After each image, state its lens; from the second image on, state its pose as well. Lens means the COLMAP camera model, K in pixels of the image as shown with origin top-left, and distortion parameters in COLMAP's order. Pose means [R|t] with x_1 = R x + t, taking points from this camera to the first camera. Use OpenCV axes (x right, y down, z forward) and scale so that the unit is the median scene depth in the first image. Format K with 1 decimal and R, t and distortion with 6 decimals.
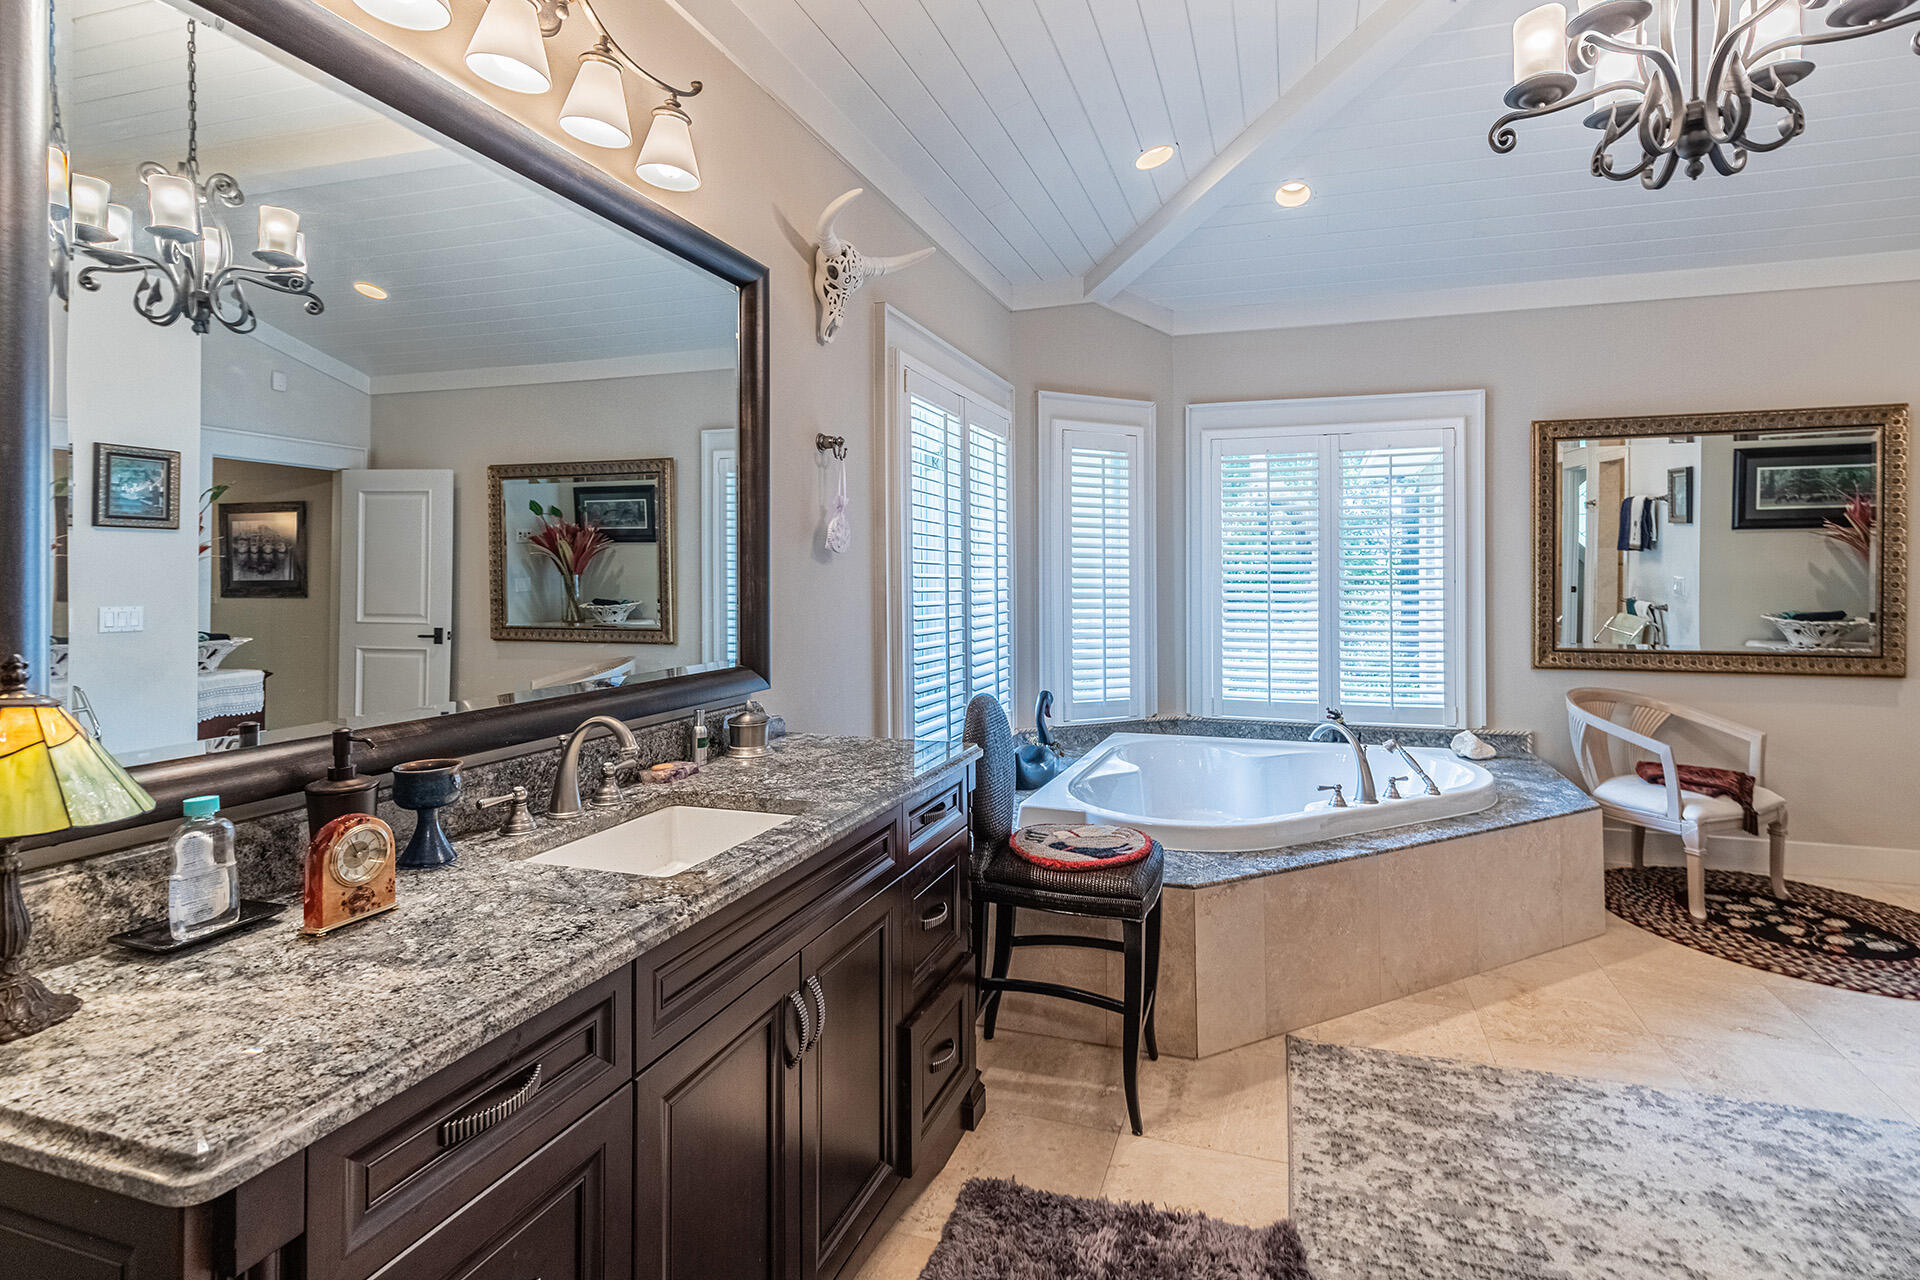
lens RADIAL K [[932.6, 0, 952.8], [0, 932.6, 559.4], [0, 0, 1]] dist [0.003716, 0.000410]
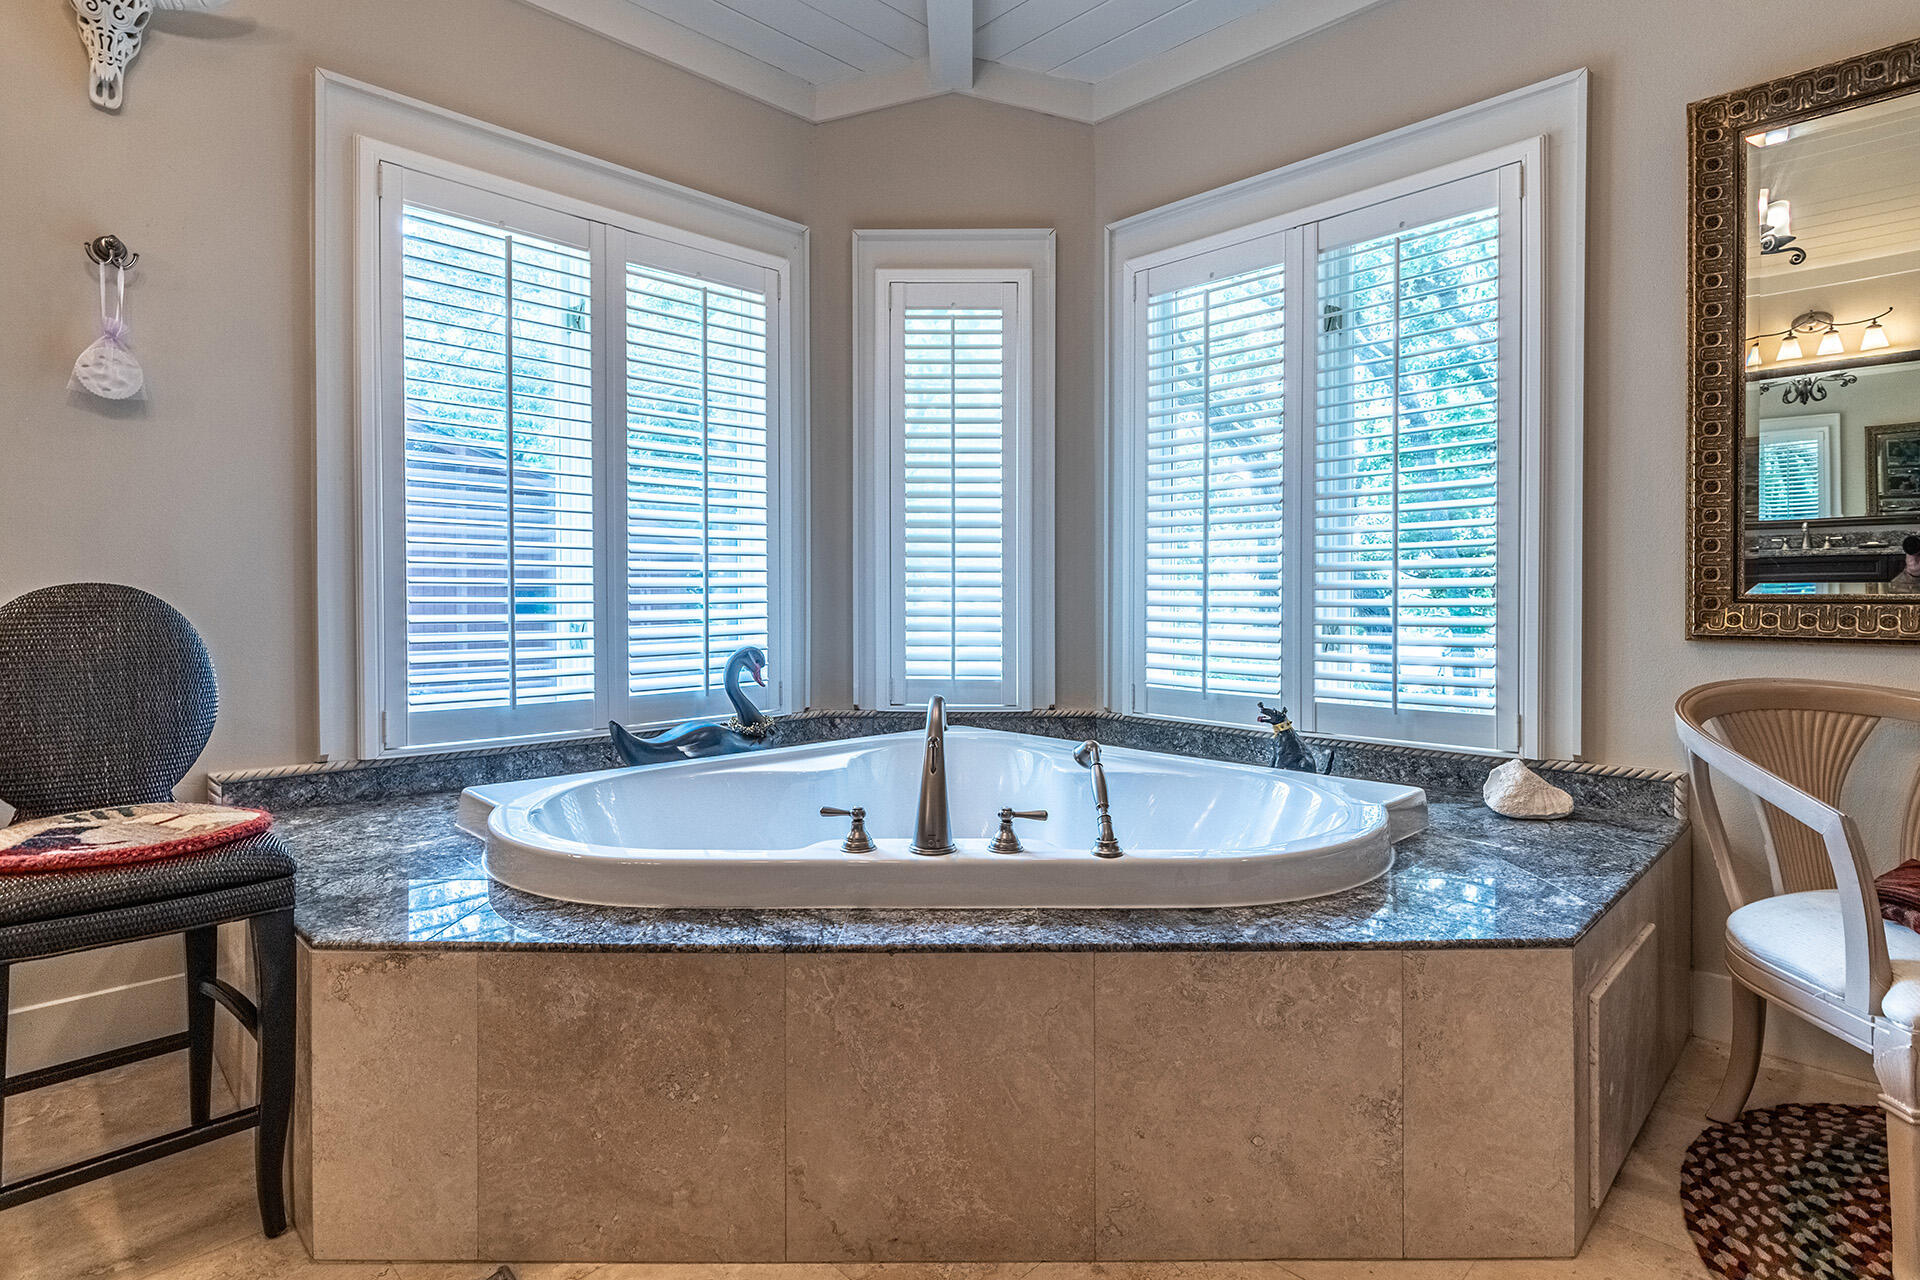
lens RADIAL K [[950.0, 0, 960.4], [0, 950.0, 598.7], [0, 0, 1]] dist [-0.002579, -0.000859]
pose [[0.894598, 0.005979, -0.446831, 0.620551], [0.002664, 0.999821, 0.018711, 0.105459], [0.446863, -0.017930, 0.894423, 0.505269]]
